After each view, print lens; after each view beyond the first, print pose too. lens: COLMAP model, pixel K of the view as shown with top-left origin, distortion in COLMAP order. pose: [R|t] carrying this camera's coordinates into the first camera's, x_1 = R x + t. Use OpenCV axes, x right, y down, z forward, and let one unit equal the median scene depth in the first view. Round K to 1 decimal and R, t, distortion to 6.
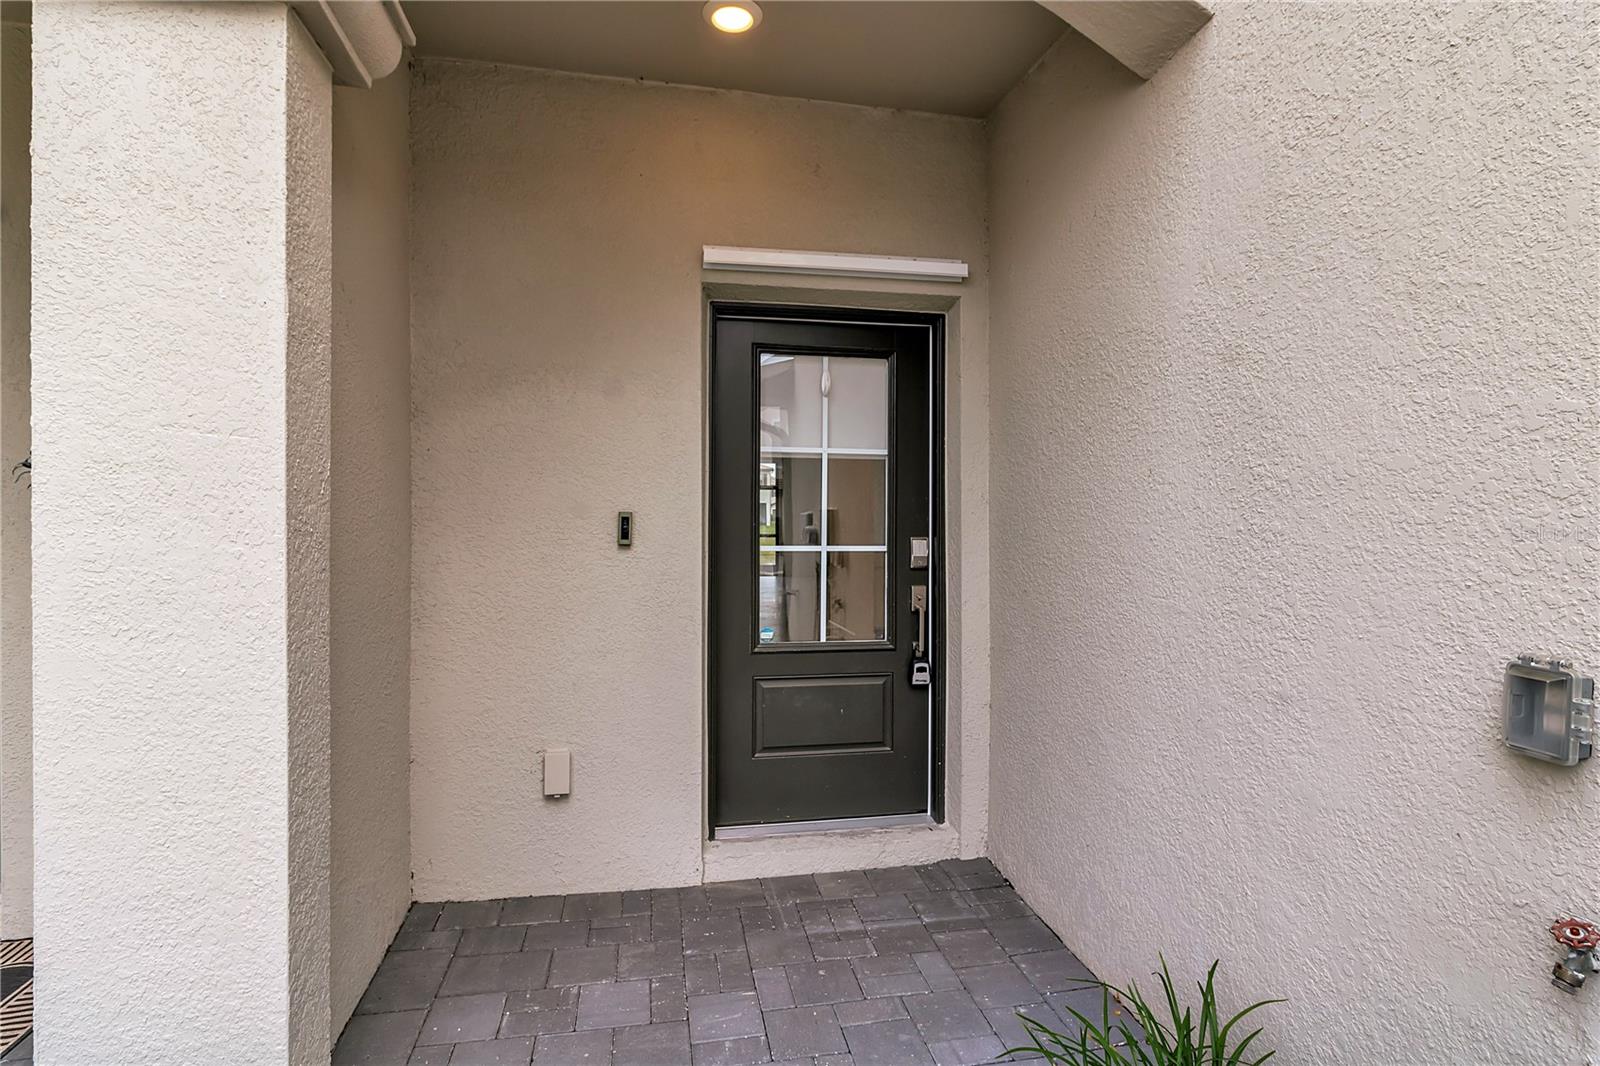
lens RADIAL K [[829.2, 0, 800.3], [0, 829.2, 529.3], [0, 0, 1]] dist [-0.001234, -0.000138]
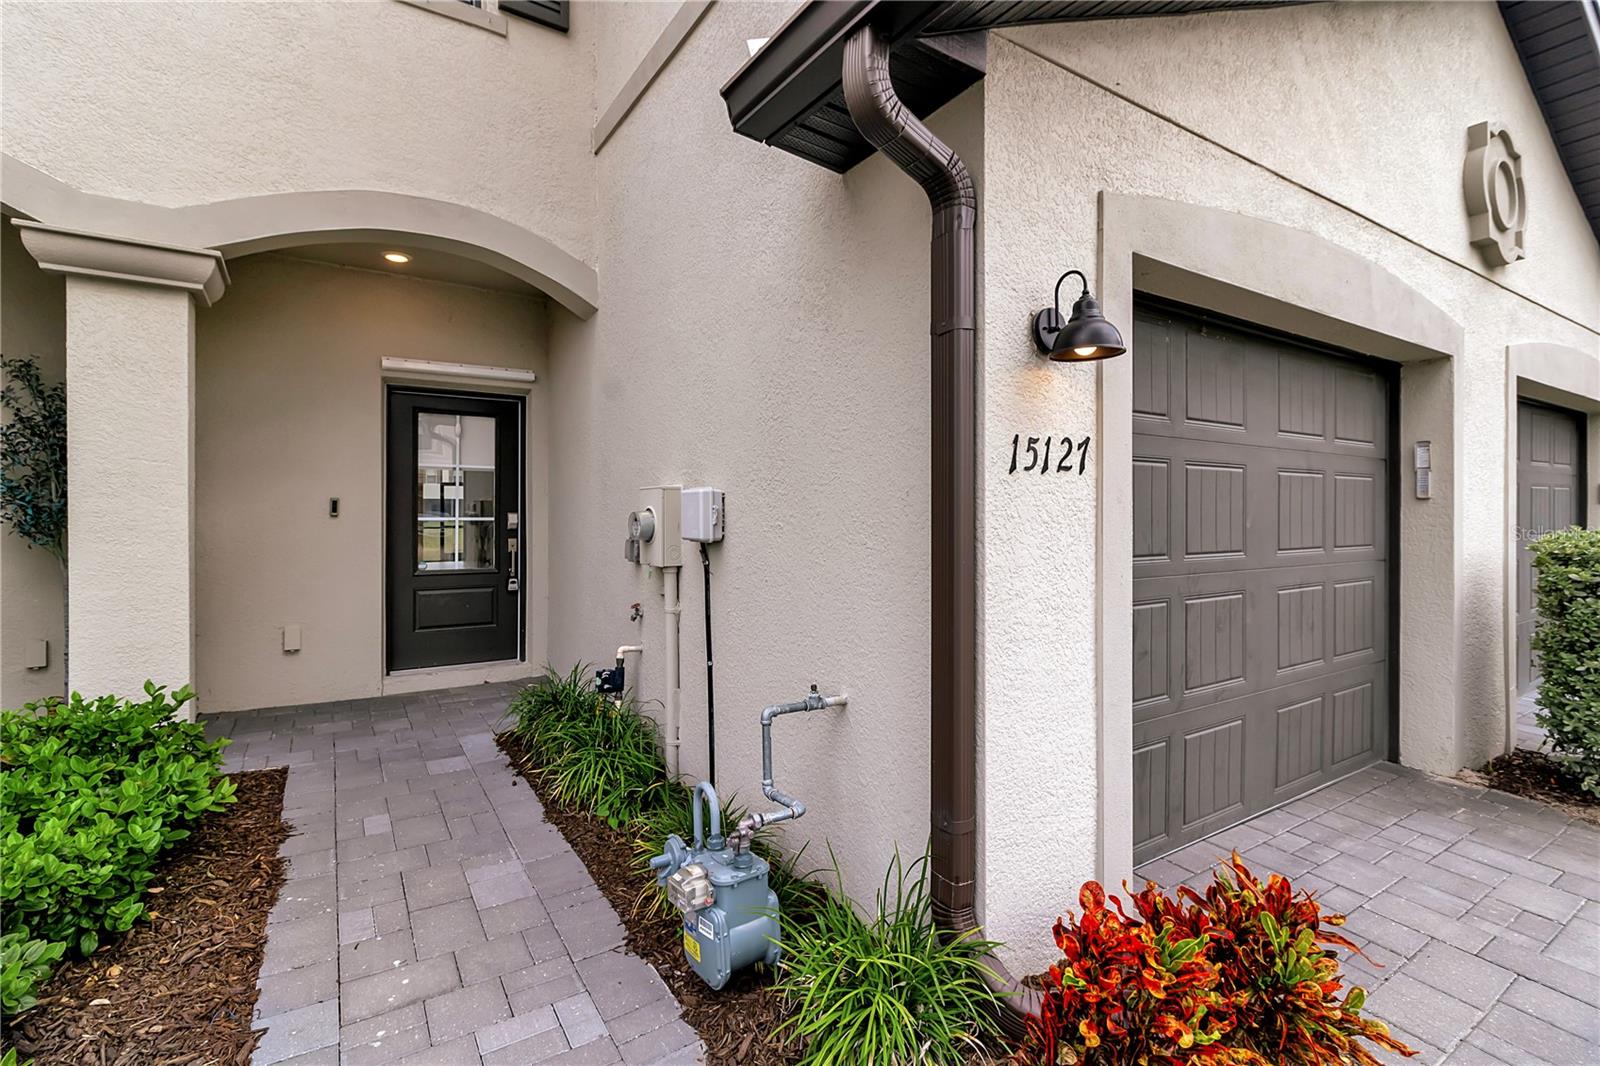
lens RADIAL K [[750.0, 0, 801.2], [0, 750.0, 517.6], [0, 0, 1]] dist [0.001213, 0.000121]
pose [[0.929565, -0.002342, 0.368651, 0.134741], [0.005560, 0.999955, -0.007667, 0.039711], [-0.368617, 0.009176, 0.929536, -0.903656]]
